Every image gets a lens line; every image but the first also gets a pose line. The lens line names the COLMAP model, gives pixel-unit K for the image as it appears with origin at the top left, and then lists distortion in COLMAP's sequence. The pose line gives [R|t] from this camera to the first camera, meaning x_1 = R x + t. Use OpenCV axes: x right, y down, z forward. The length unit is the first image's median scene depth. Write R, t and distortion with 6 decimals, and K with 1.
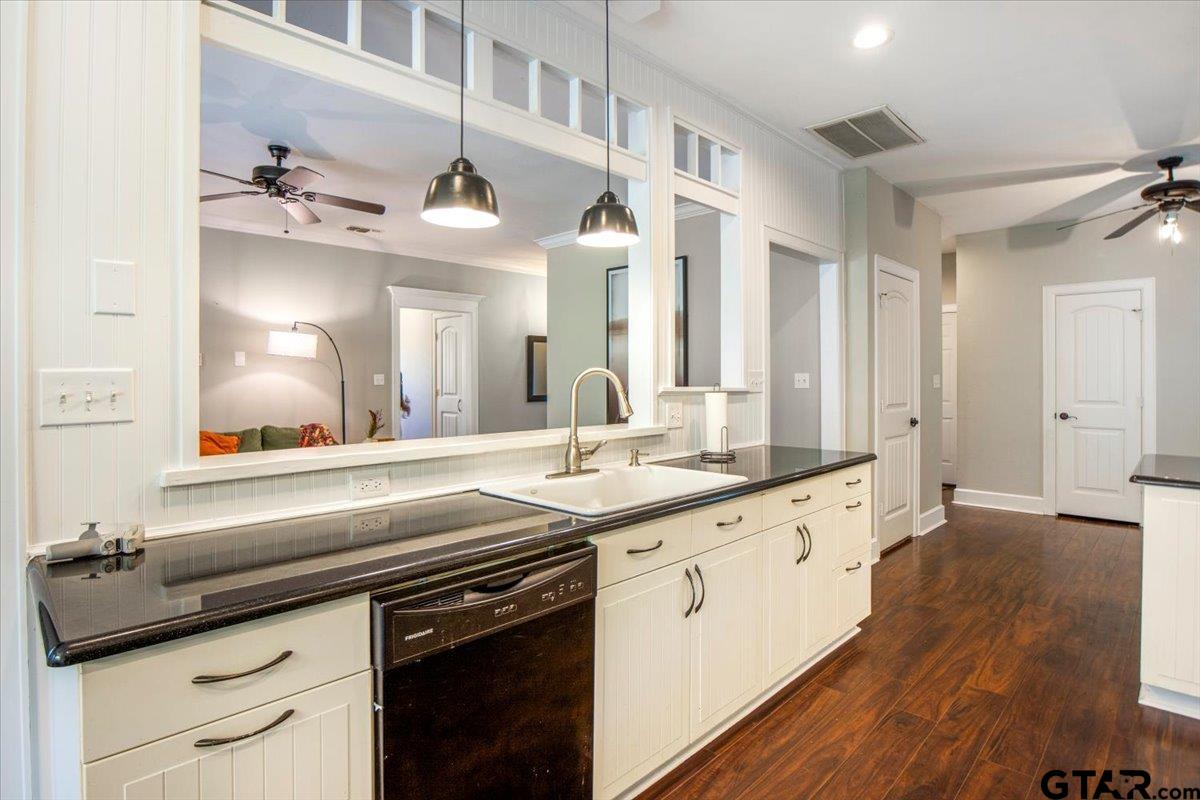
lens RADIAL K [[621.7, 0, 605.2], [0, 621.7, 374.9], [0, 0, 1]] dist [-0.029870, 0.006968]
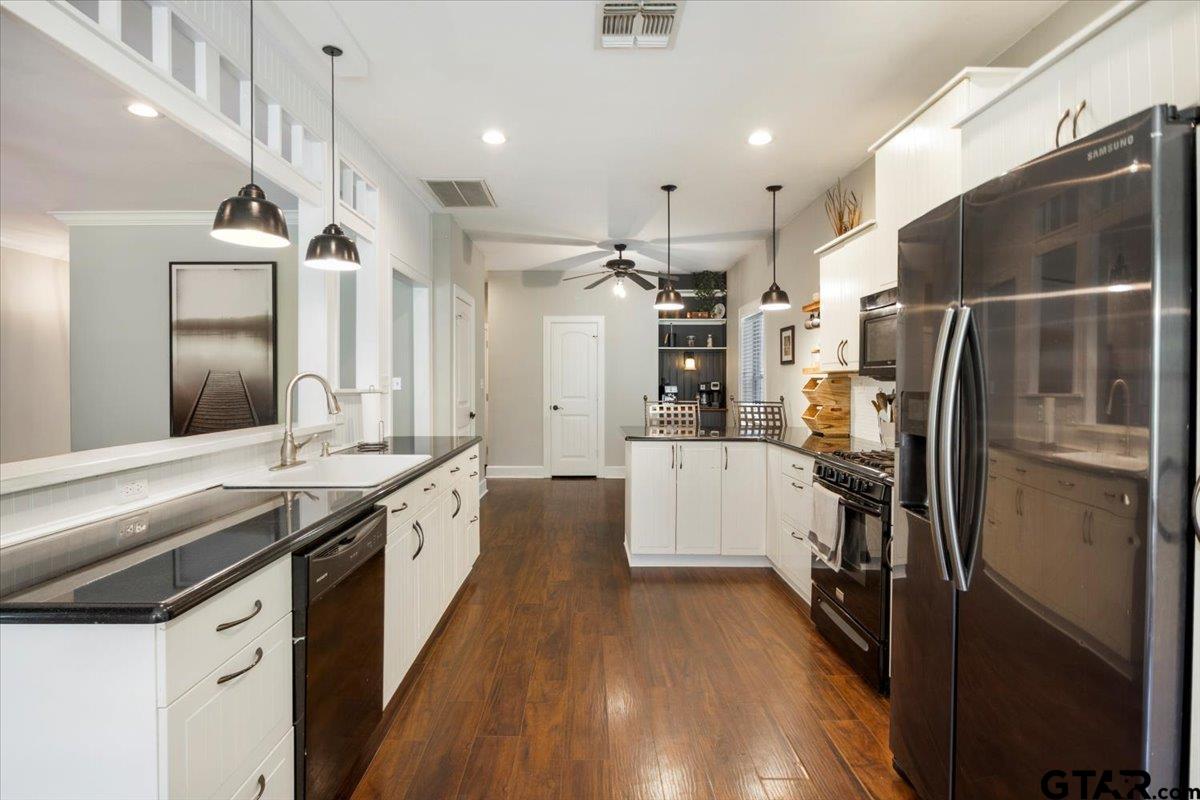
lens RADIAL K [[621.7, 0, 590.1], [0, 621.7, 390.6], [0, 0, 1]] dist [-0.029870, 0.006968]
pose [[0.705839, -0.012083, 0.708269, -0.370528], [-0.001060, 0.999835, 0.018114, 0.001719], [-0.708371, -0.013536, 0.705710, -0.139254]]
